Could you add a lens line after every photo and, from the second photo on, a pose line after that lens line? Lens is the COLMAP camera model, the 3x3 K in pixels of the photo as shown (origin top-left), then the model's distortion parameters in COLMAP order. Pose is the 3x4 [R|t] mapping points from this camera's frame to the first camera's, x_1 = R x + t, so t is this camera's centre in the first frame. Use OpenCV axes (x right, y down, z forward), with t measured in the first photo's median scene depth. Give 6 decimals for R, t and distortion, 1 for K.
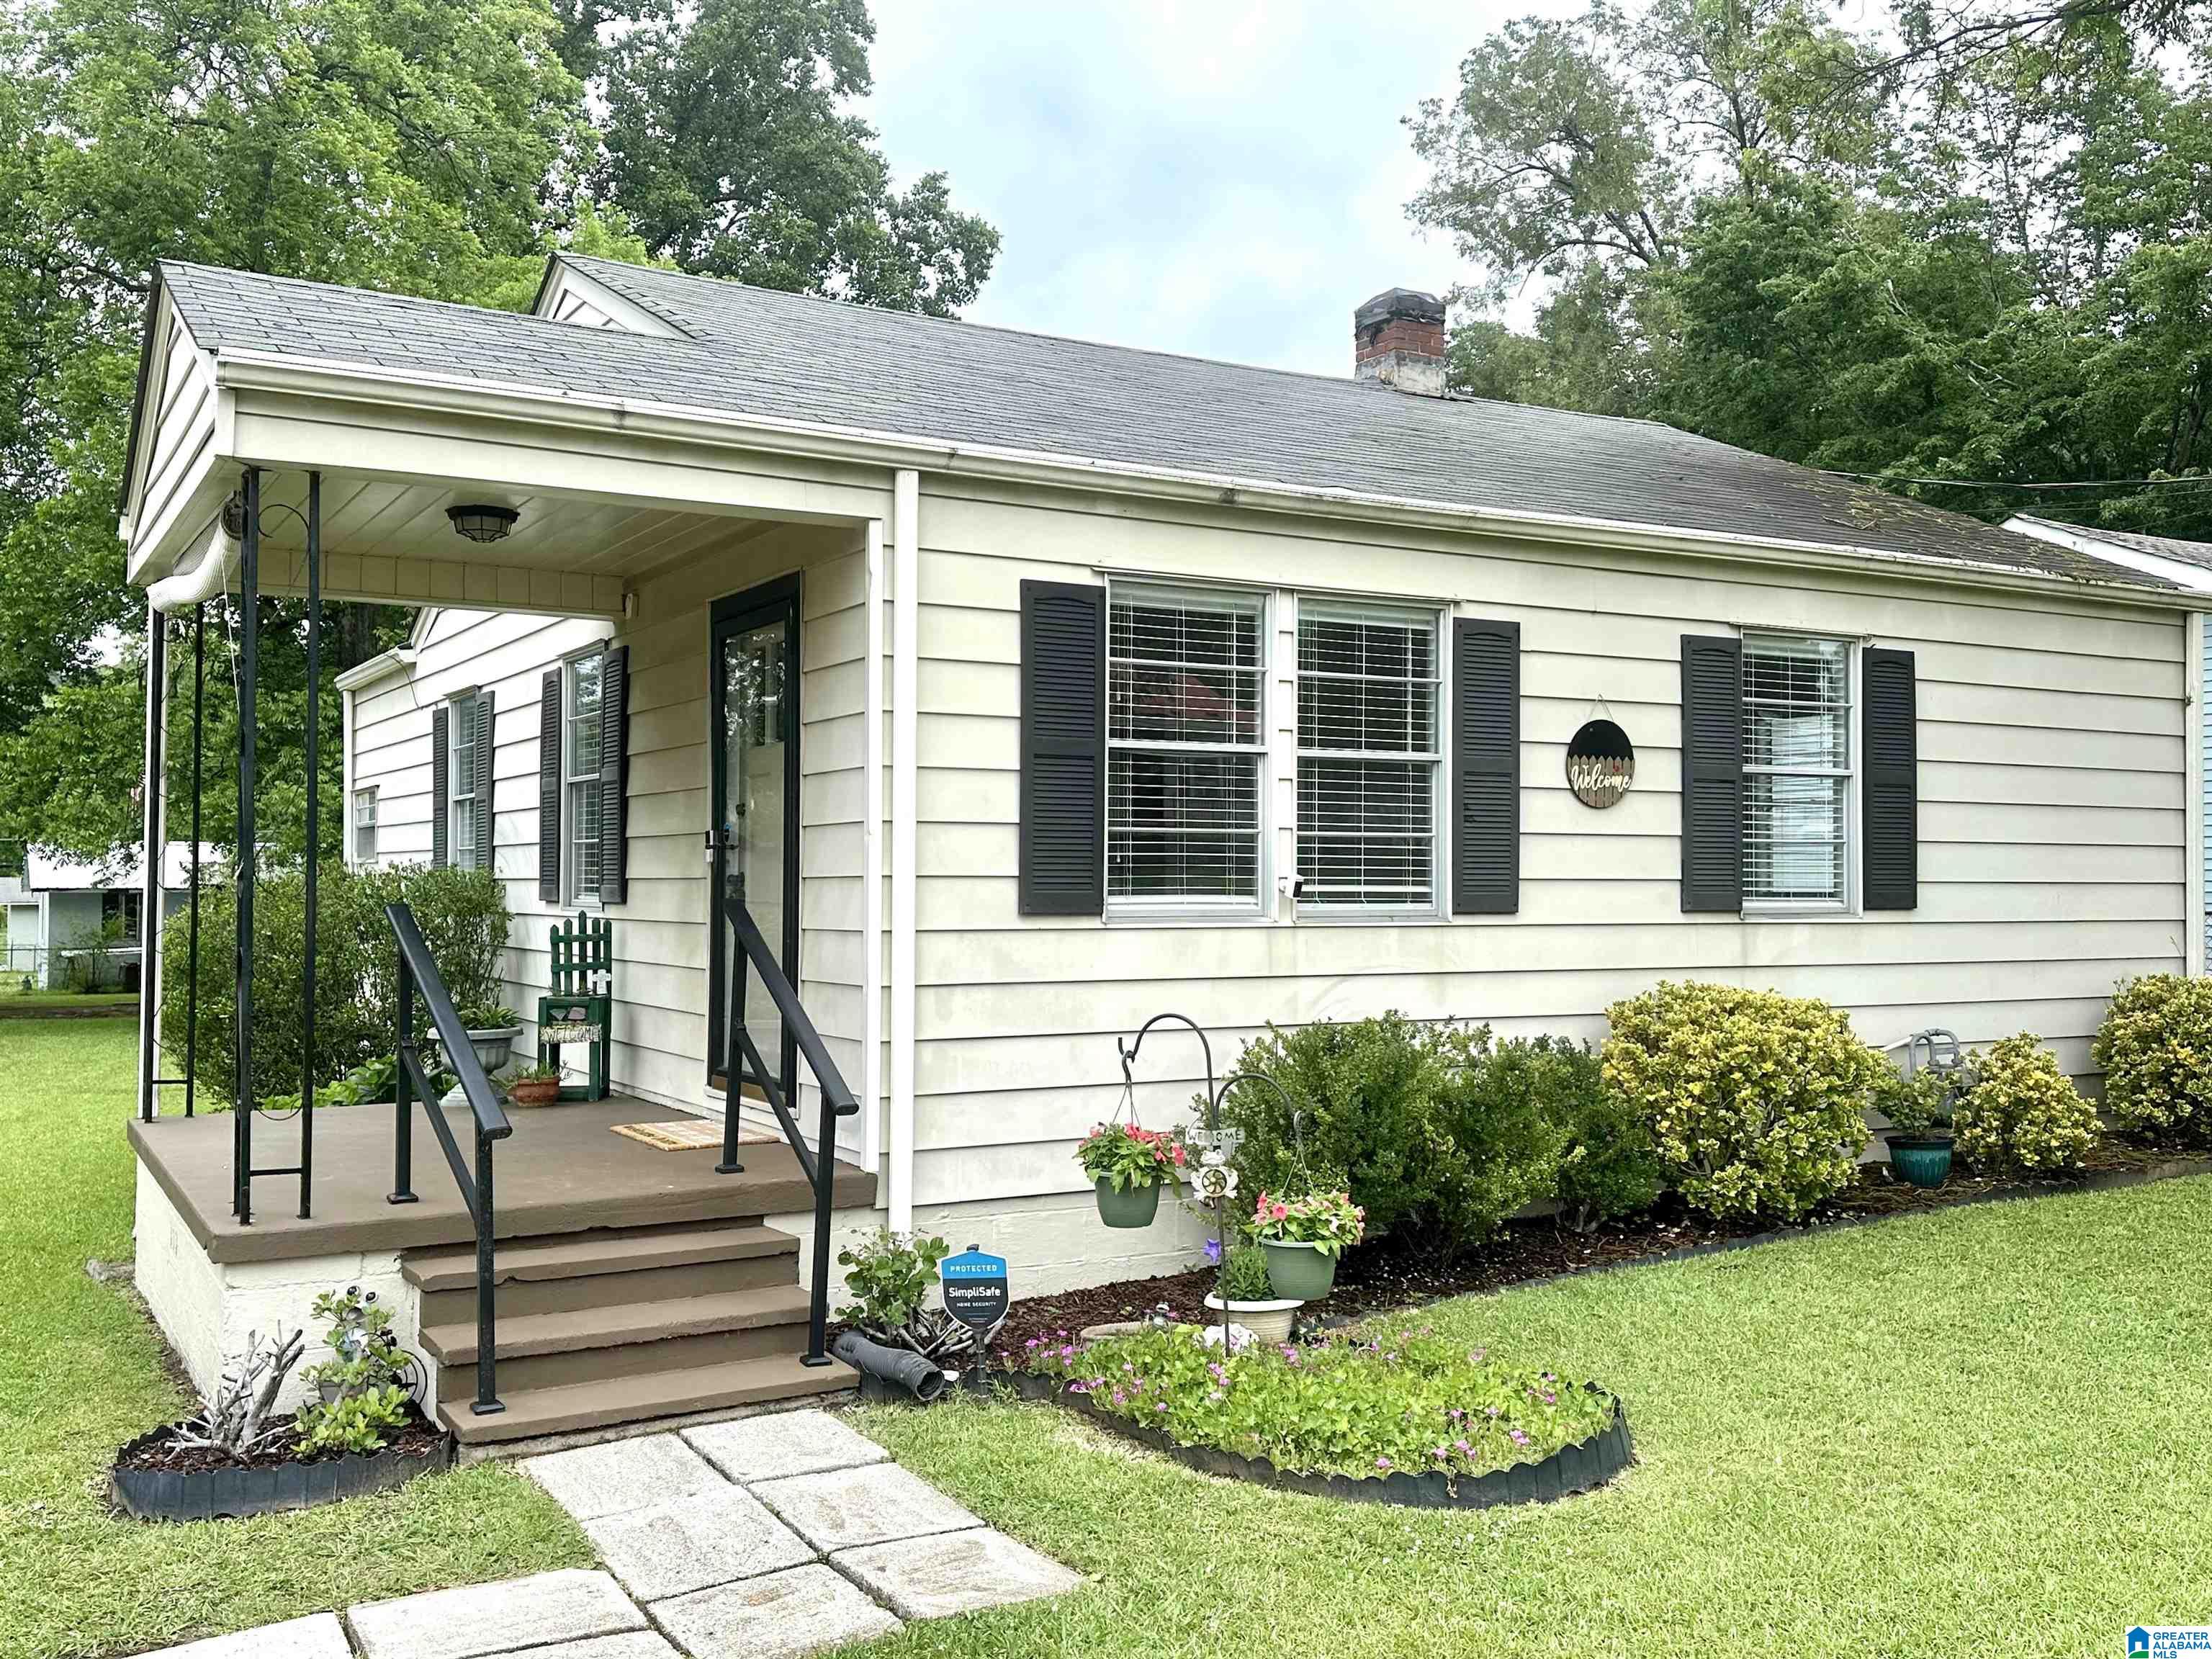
lens RADIAL K [[2036.2, 0, 1108.8], [0, 2036.2, 833.8], [0, 0, 1]] dist [0.078909, 0.000000]
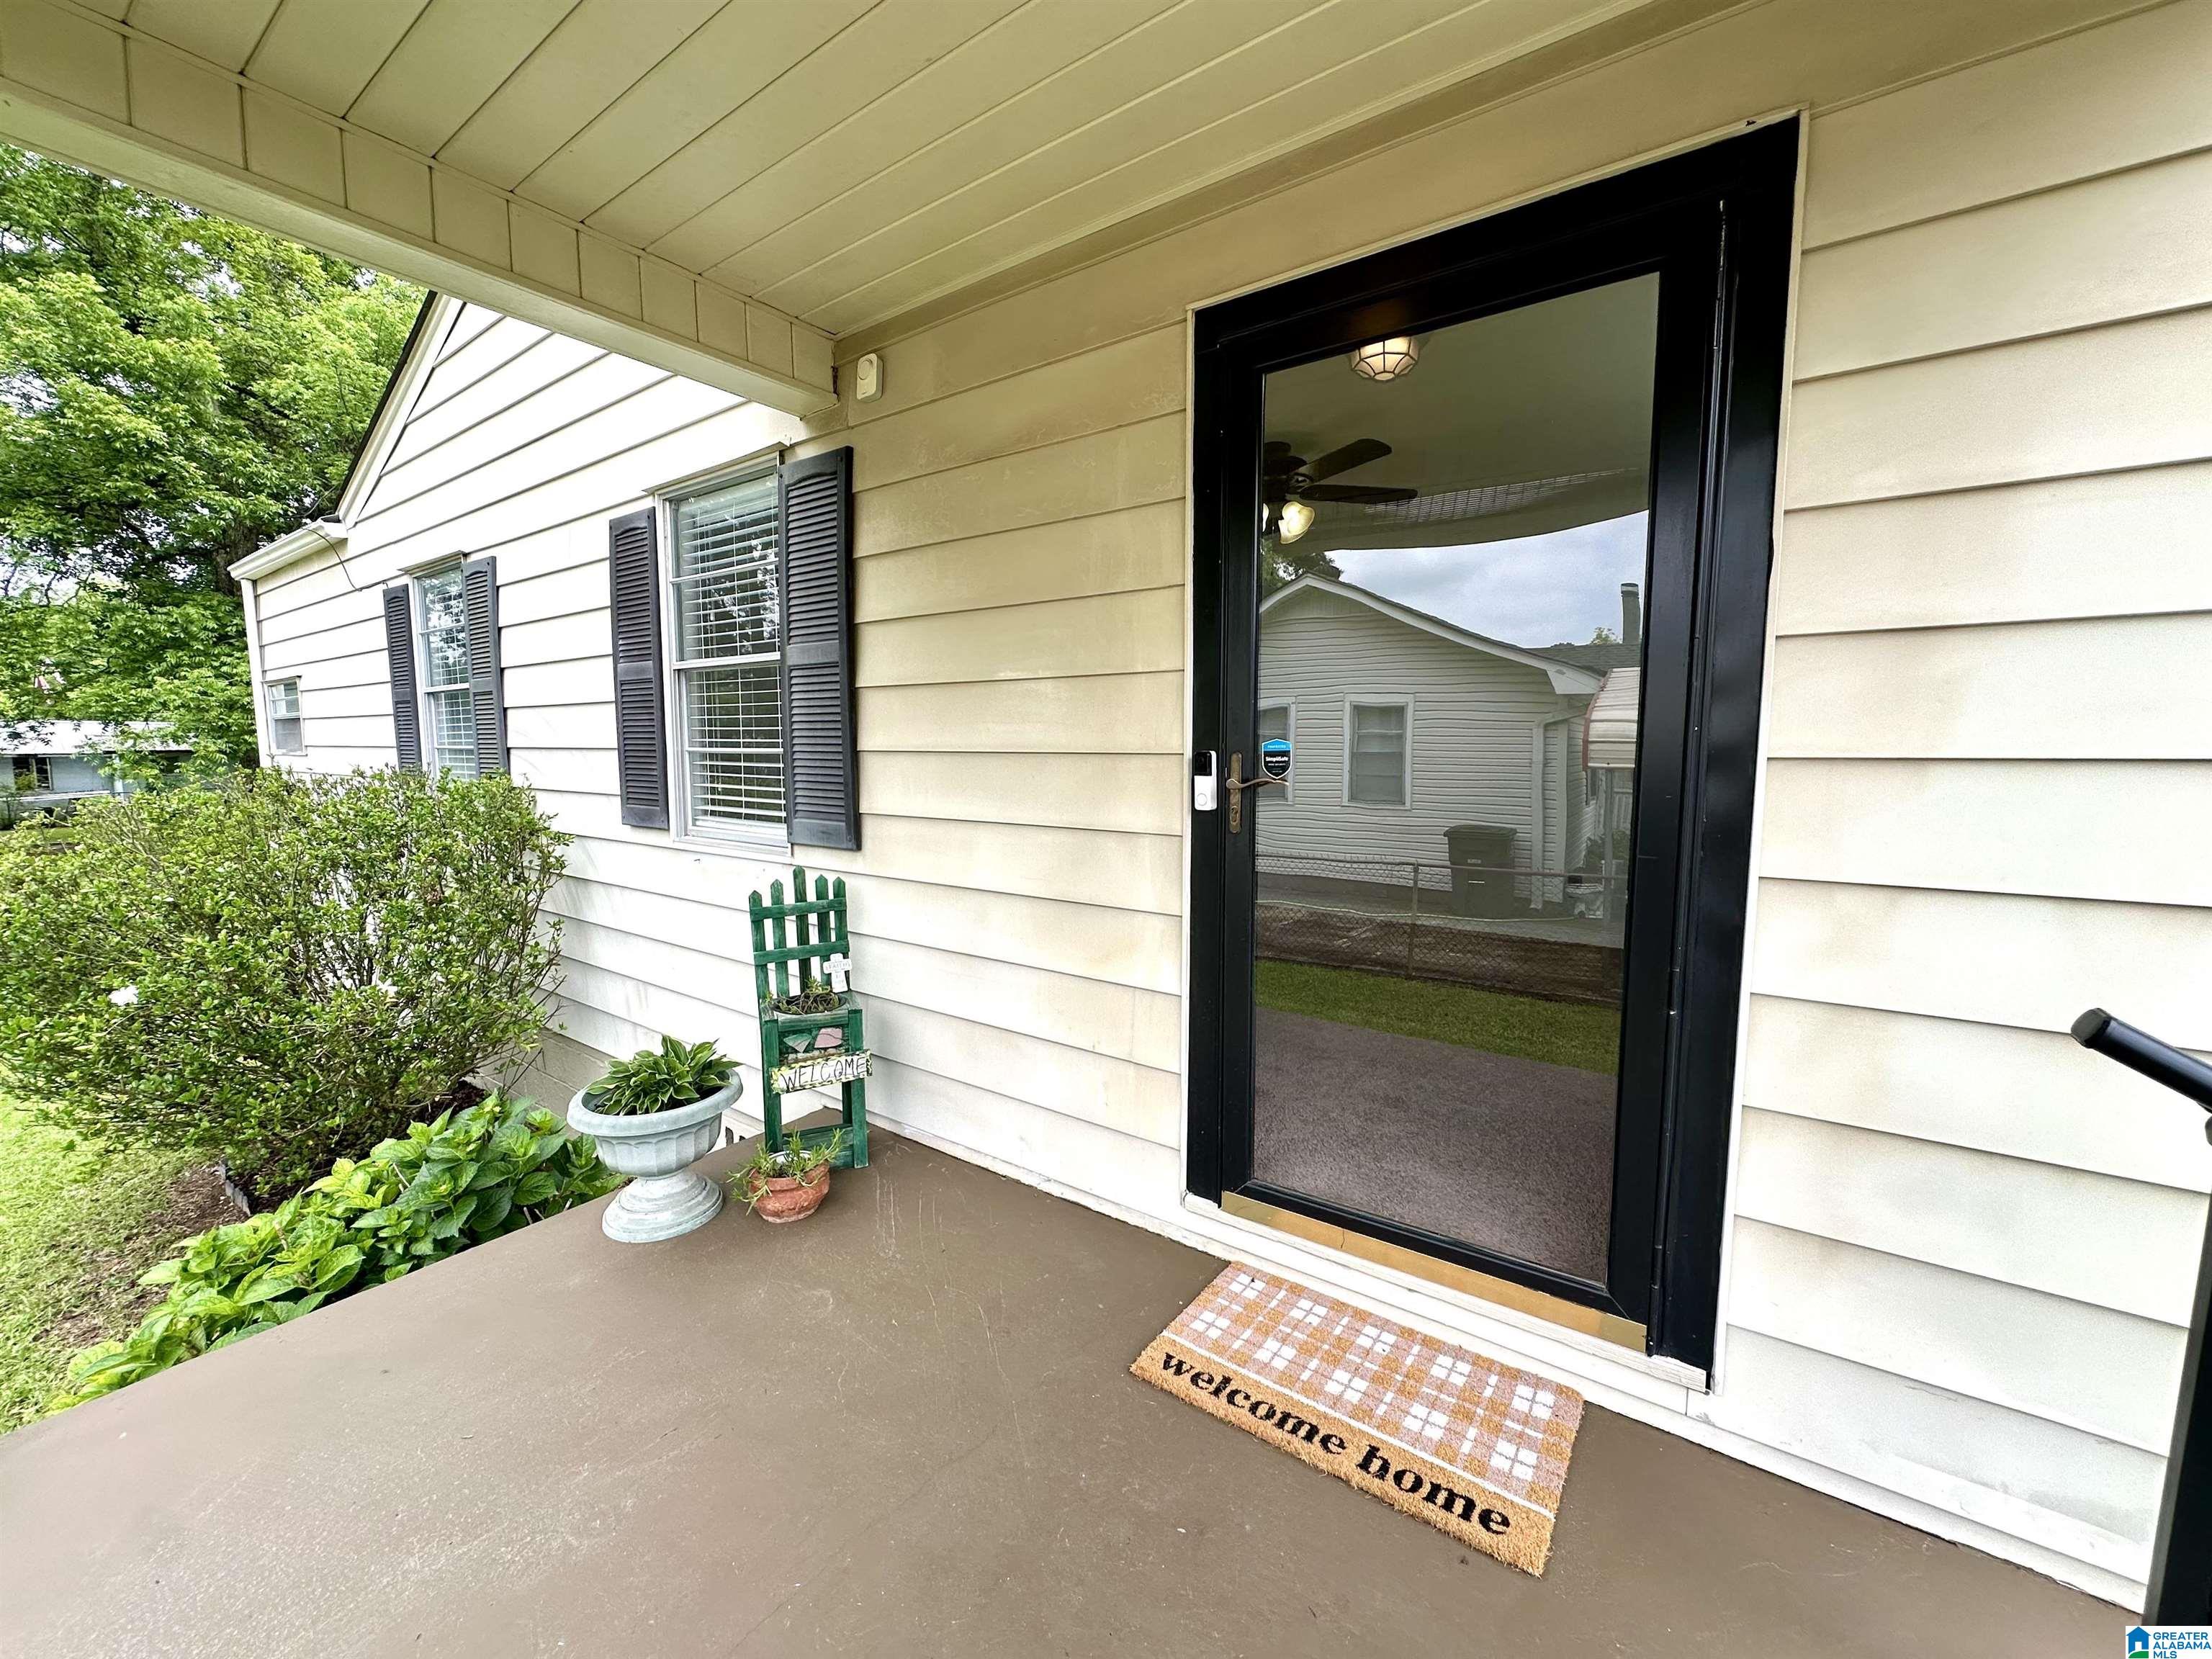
lens RADIAL K [[878.0, 0, 1102.3], [0, 878.0, 817.2], [0, 0, 1]] dist [-0.000276, -0.000157]
pose [[0.911104, -0.041762, 0.410055, -0.248509], [-0.005010, 0.993658, 0.112330, -0.007821], [-0.412146, -0.104398, 0.905117, 0.628569]]
